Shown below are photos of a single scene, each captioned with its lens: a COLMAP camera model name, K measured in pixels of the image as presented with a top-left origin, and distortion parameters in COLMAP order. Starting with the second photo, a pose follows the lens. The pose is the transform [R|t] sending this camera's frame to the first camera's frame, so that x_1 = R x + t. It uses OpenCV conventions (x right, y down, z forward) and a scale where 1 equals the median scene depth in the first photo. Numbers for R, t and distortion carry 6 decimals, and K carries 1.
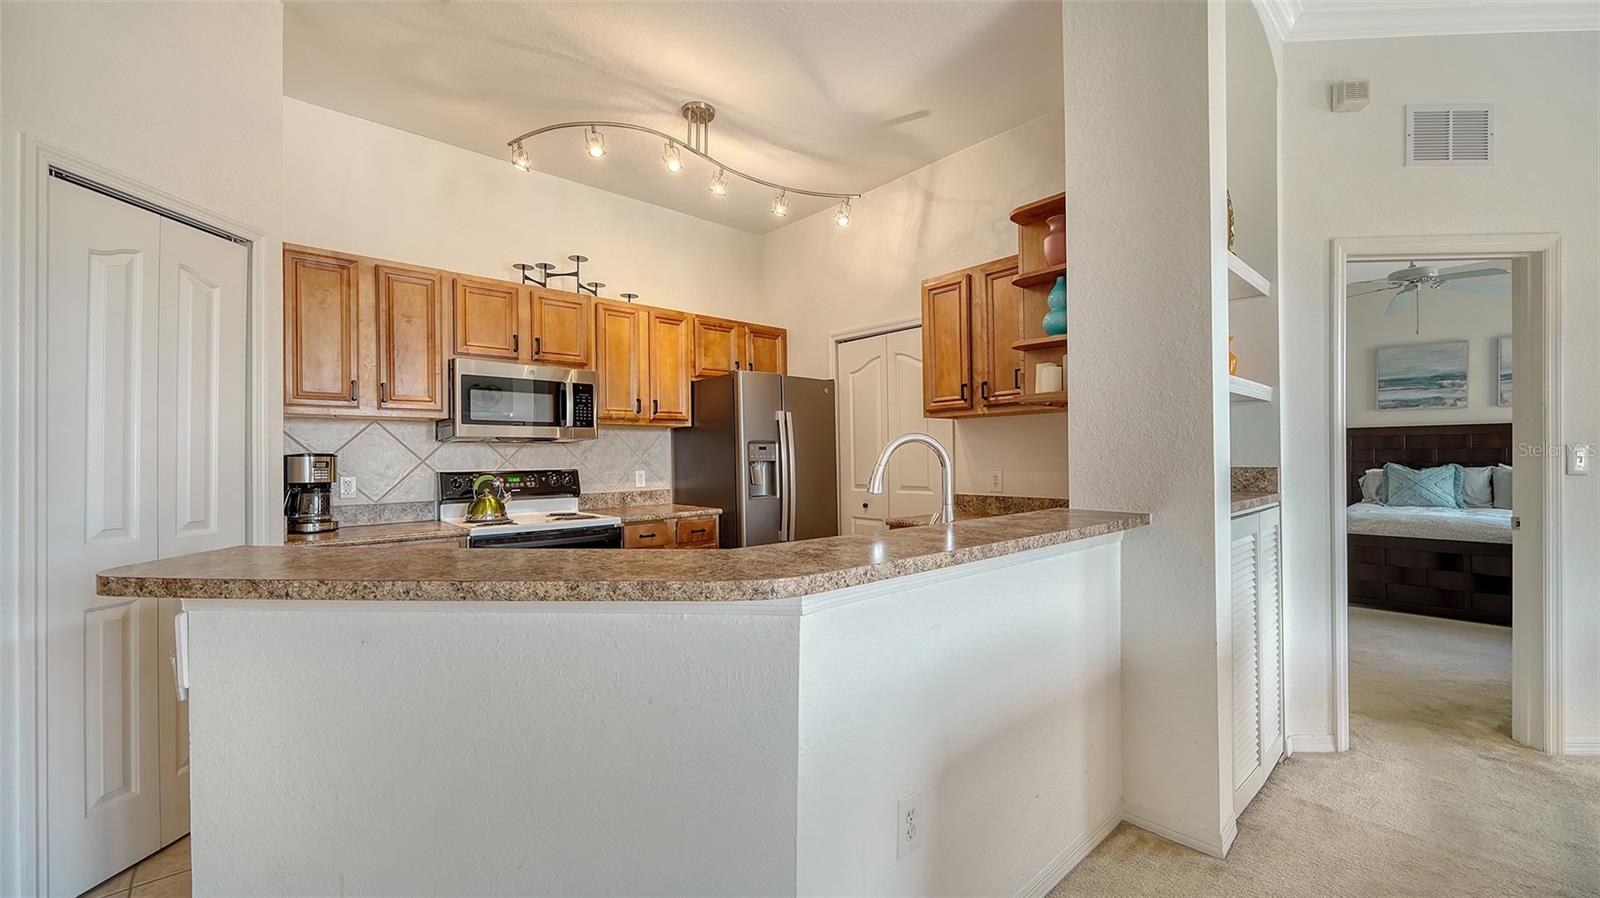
lens RADIAL K [[621.6, 0, 794.7], [0, 621.6, 455.4], [0, 0, 1]] dist [-0.000632, -0.000313]
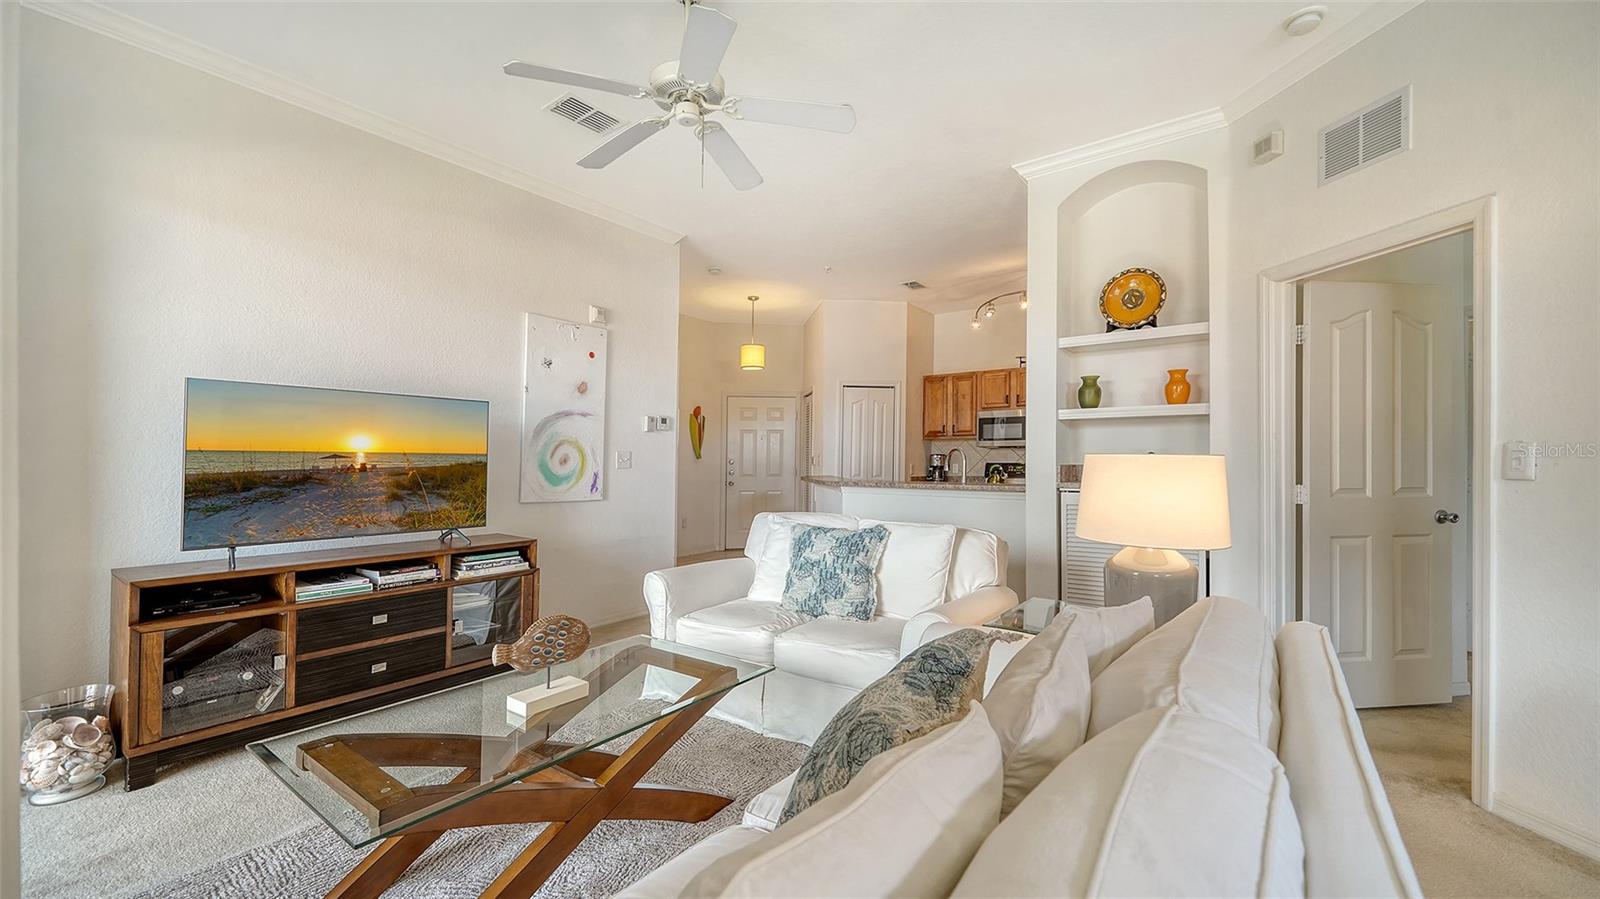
lens RADIAL K [[614.7, 0, 801.1], [0, 614.7, 455.8], [0, 0, 1]] dist [-0.000544, -0.000079]
pose [[0.210156, 0.001846, -0.977666, 1.364619], [0.000137, 0.999998, 0.001918, -0.002245], [0.977668, -0.000537, 0.210155, -0.074196]]
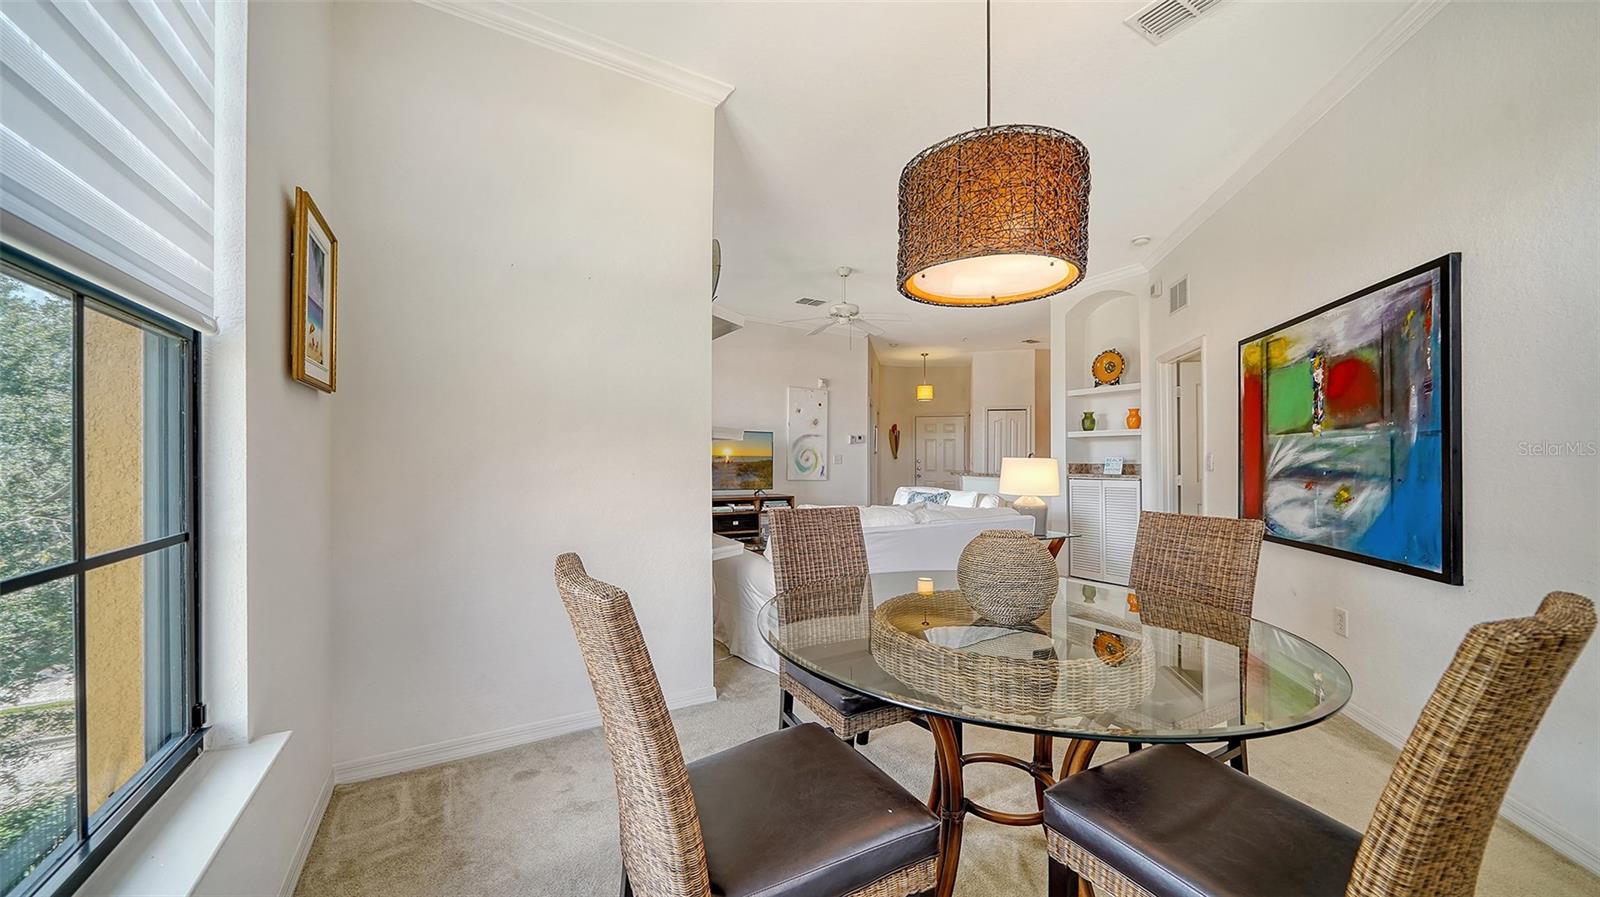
lens RADIAL K [[558.0, 0, 788.5], [0, 558.0, 459.3], [0, 0, 1]] dist [0.000559, -0.000349]
pose [[-0.211794, 0.006611, -0.977292, 2.257548], [-0.001467, 0.999974, 0.007082, -0.006758], [0.977313, 0.002934, -0.211779, 0.120646]]
